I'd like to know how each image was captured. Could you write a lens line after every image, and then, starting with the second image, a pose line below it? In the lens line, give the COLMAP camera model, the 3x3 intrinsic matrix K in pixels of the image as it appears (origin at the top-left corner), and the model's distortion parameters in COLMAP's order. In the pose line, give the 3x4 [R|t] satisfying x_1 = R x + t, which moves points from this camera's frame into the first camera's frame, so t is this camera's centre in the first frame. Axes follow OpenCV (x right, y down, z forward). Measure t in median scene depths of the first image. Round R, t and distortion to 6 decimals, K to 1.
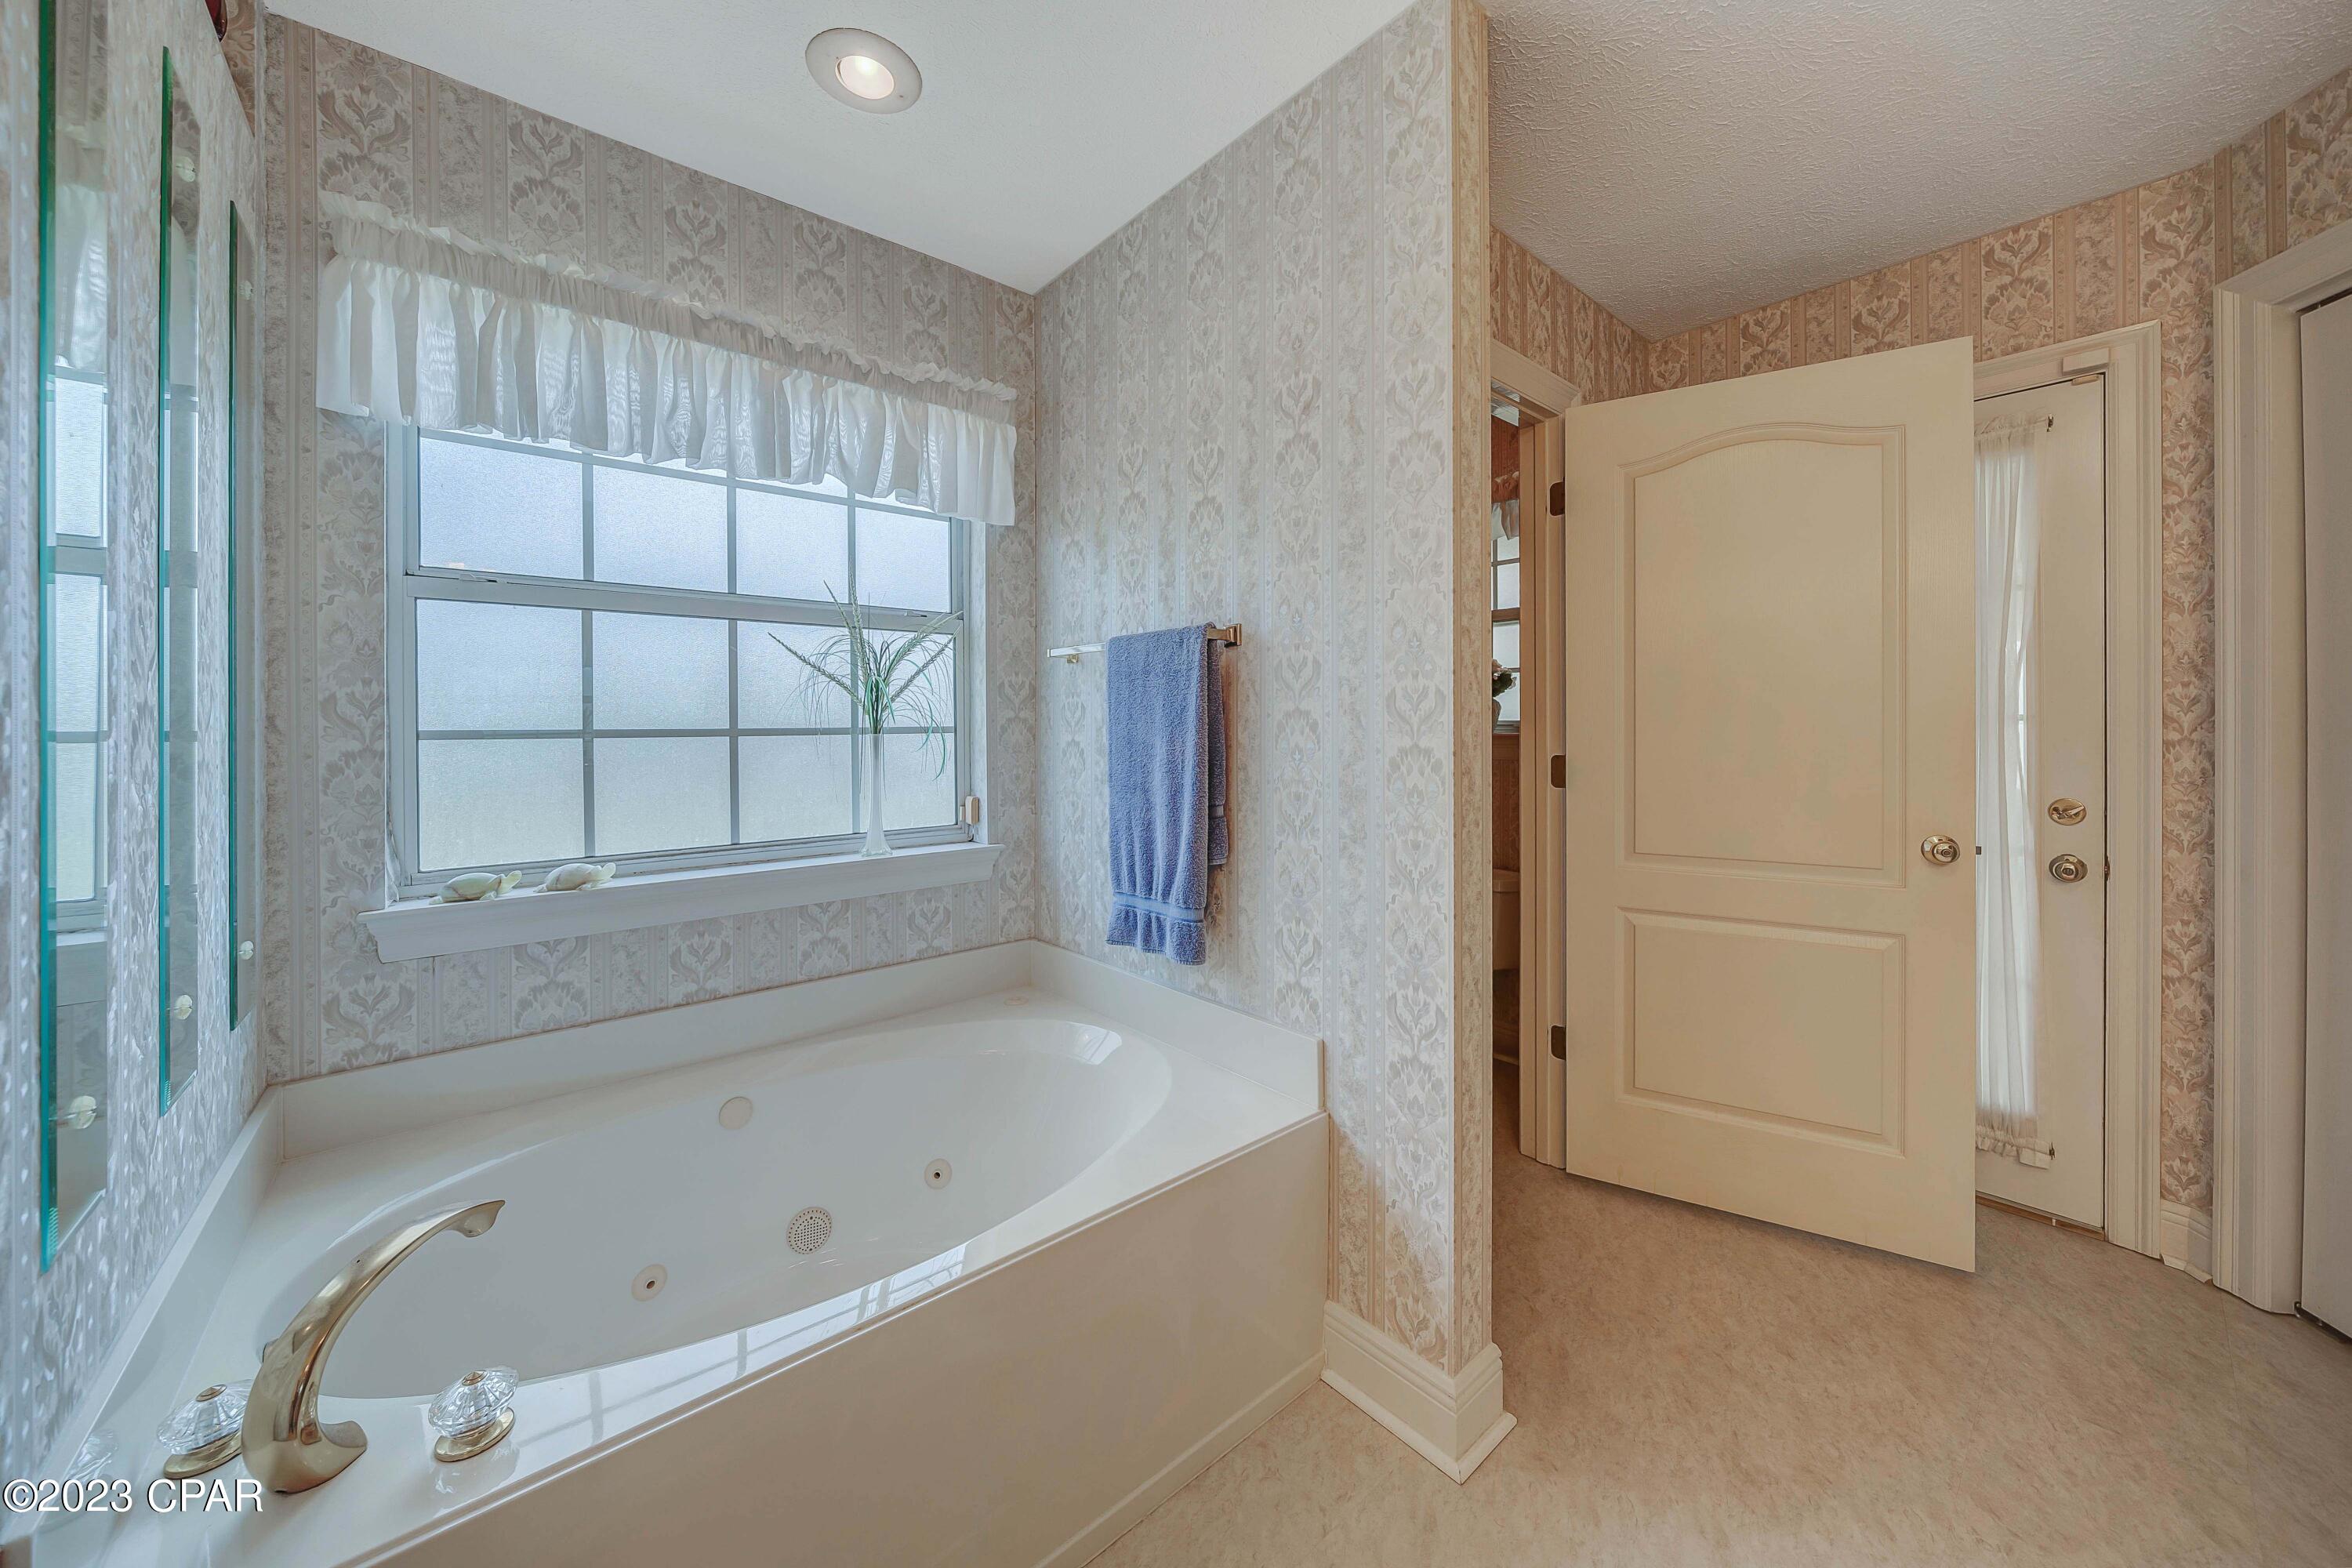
lens RADIAL K [[814.3, 0, 1079.4], [0, 814.3, 734.8], [0, 0, 1]] dist [-0.009925, 0.000043]
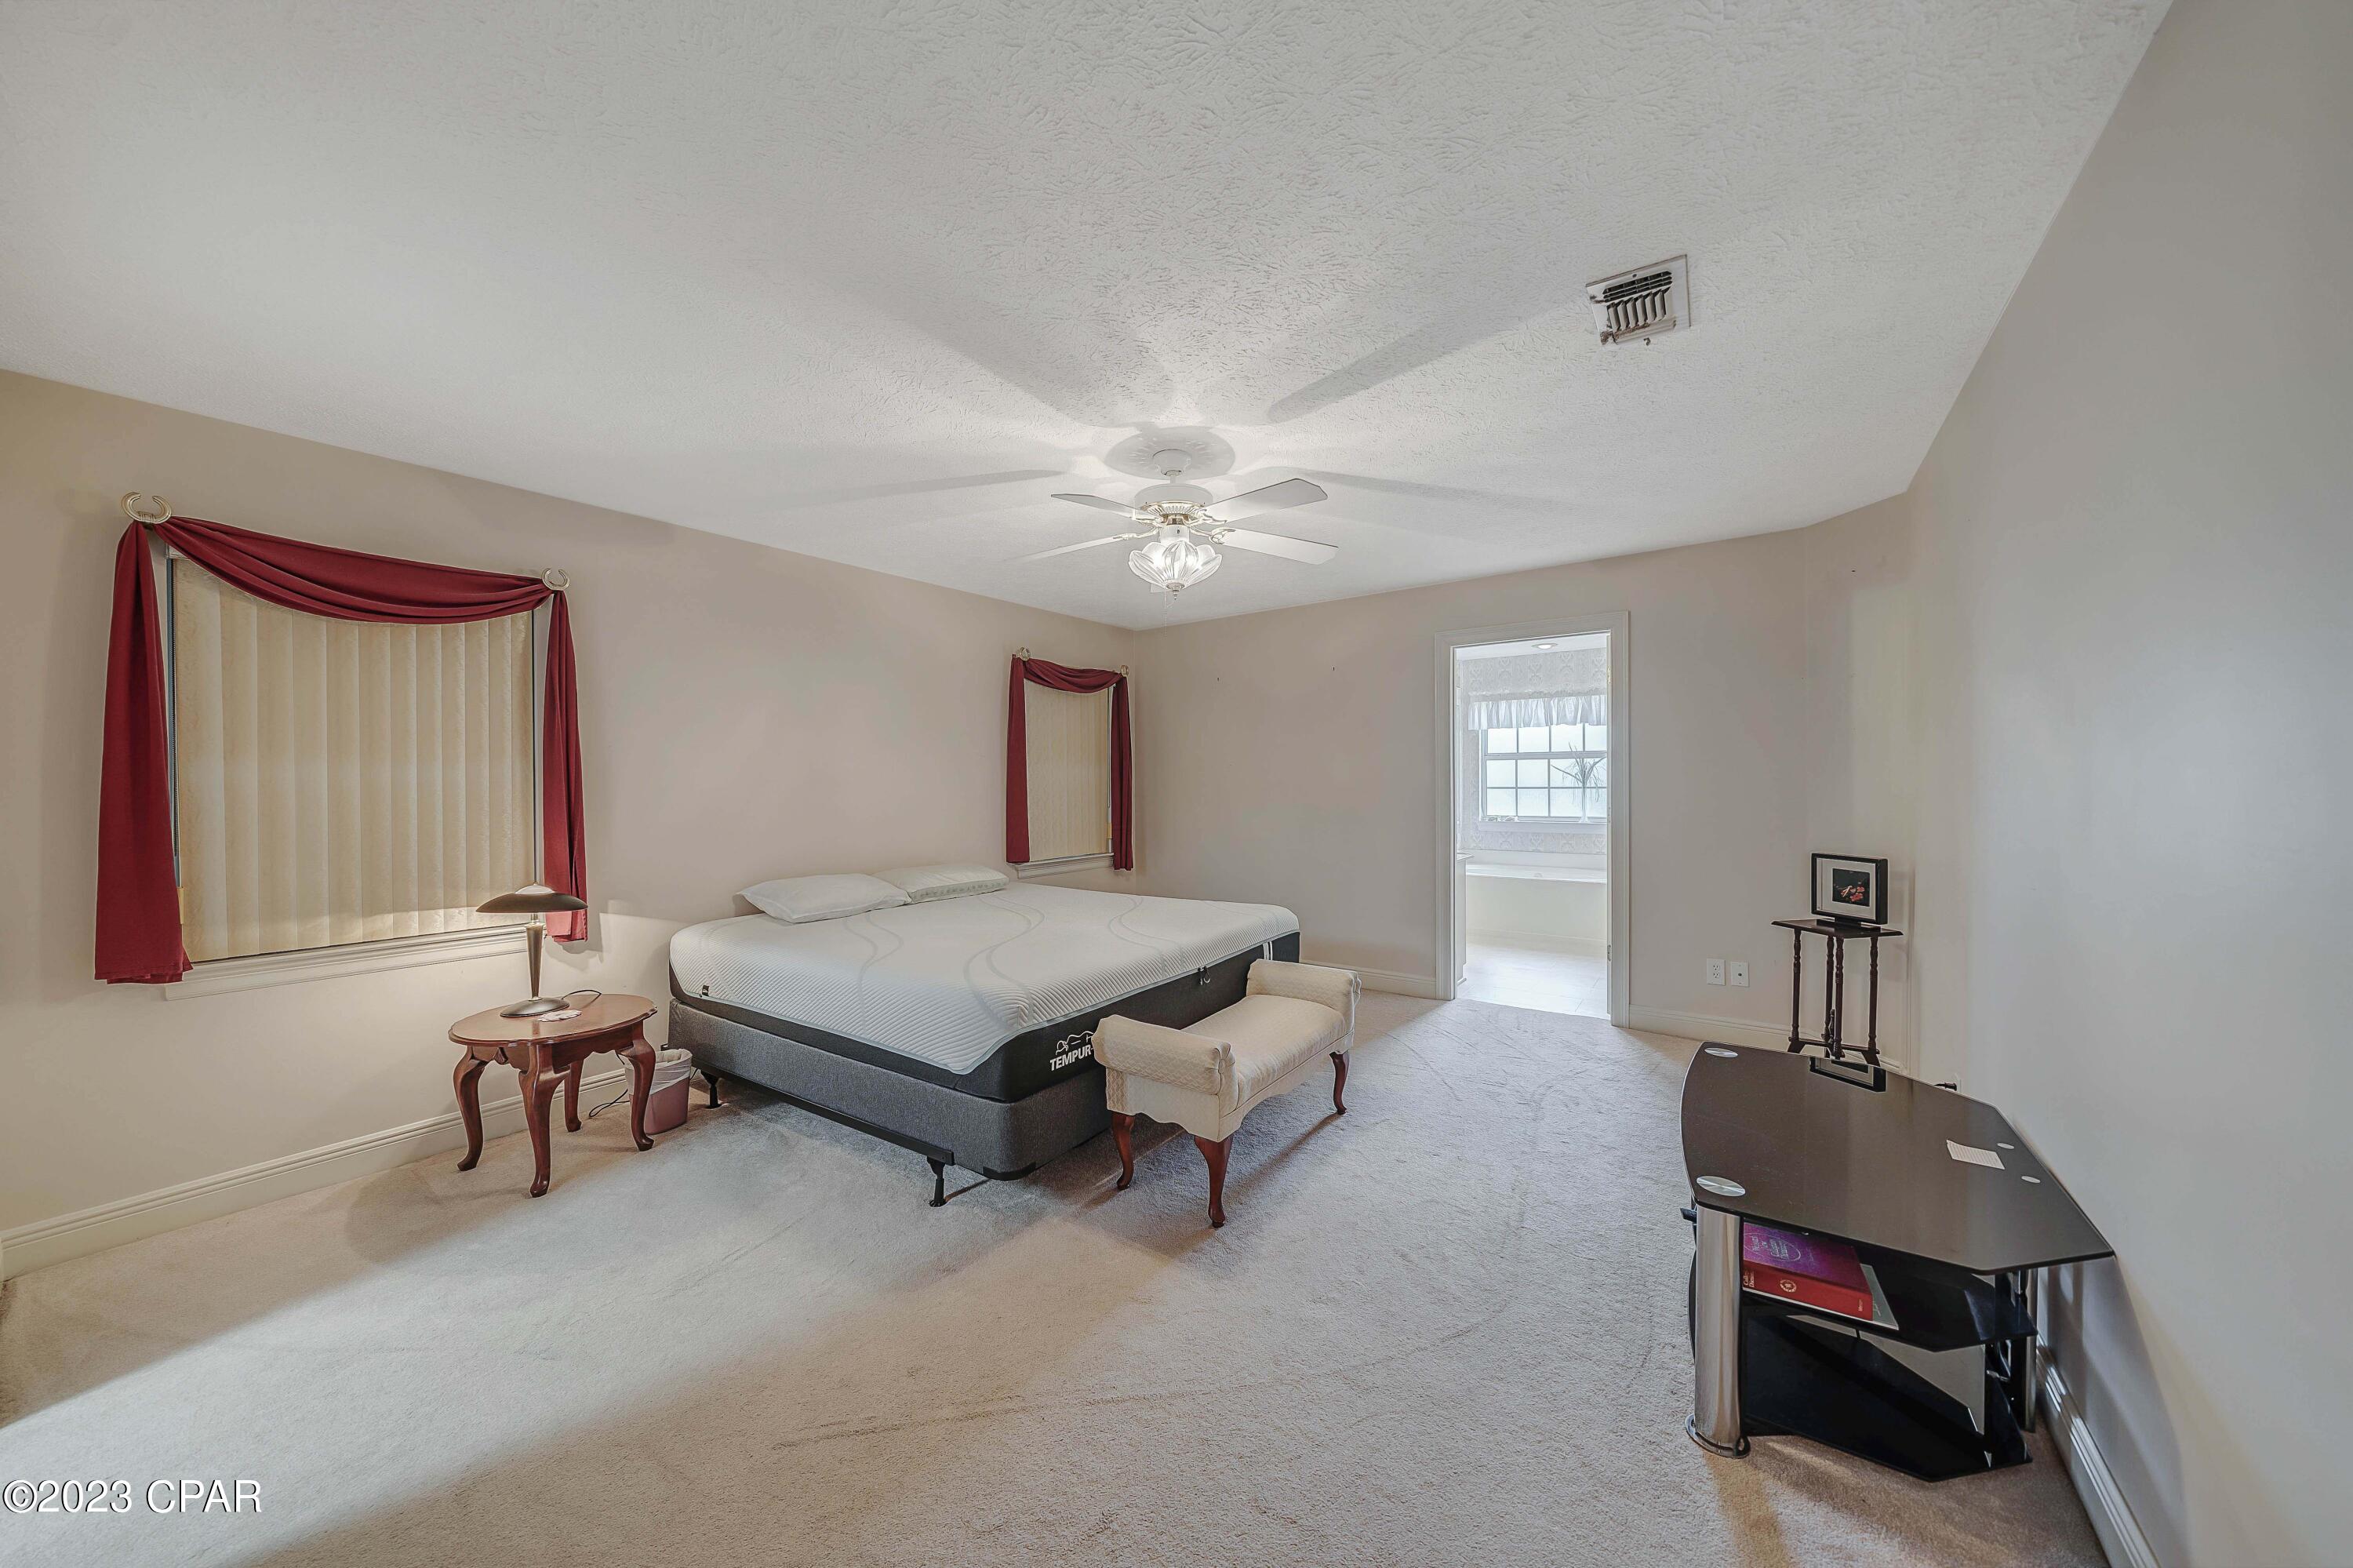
lens RADIAL K [[814.7, 0, 1174.5], [0, 814.7, 789.4], [0, 0, 1]] dist [-0.009925, 0.000043]
pose [[0.250366, 0.006487, -0.968130, 3.180031], [-0.001973, 0.999979, 0.006190, -0.016359], [0.968149, 0.000360, 0.250373, -1.893609]]
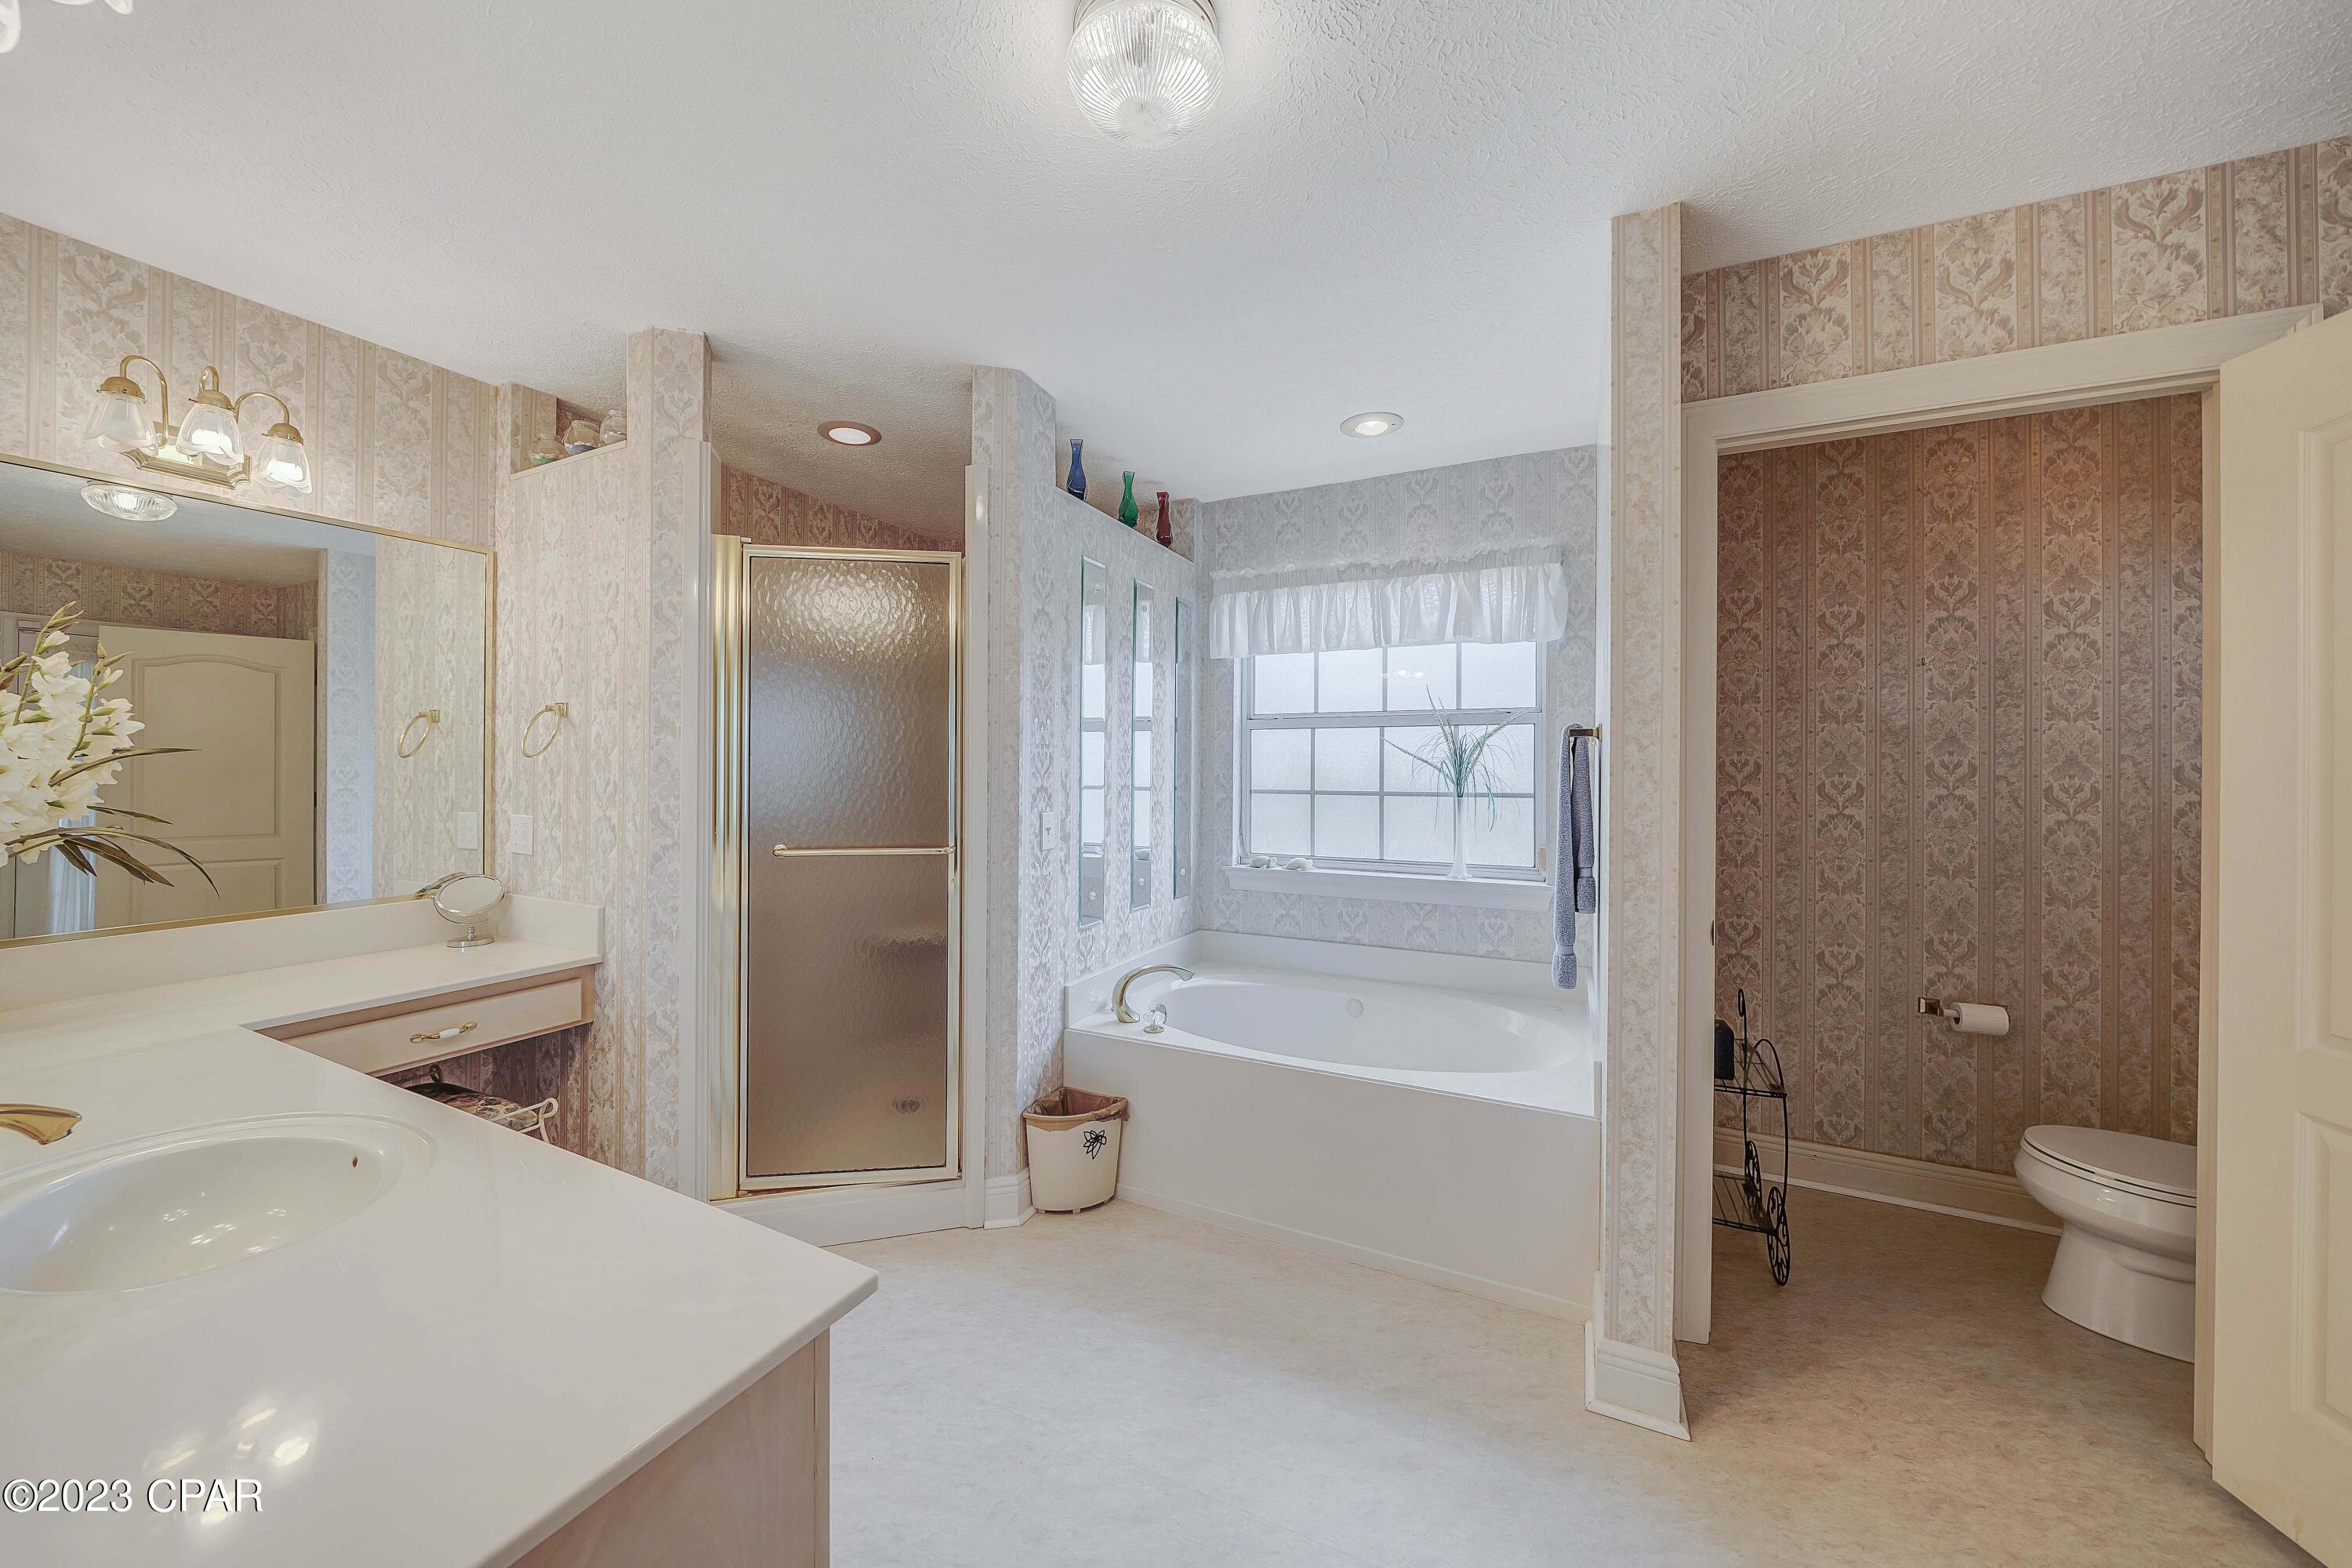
lens RADIAL K [[814.3, 0, 1176.3], [0, 814.3, 762.0], [0, 0, 1]] dist [-0.009925, 0.000043]
pose [[0.411502, 0.002393, -0.911406, 1.016749], [-0.009580, 0.999953, -0.001700, -0.066072], [0.911359, 0.009431, 0.411505, -0.096833]]
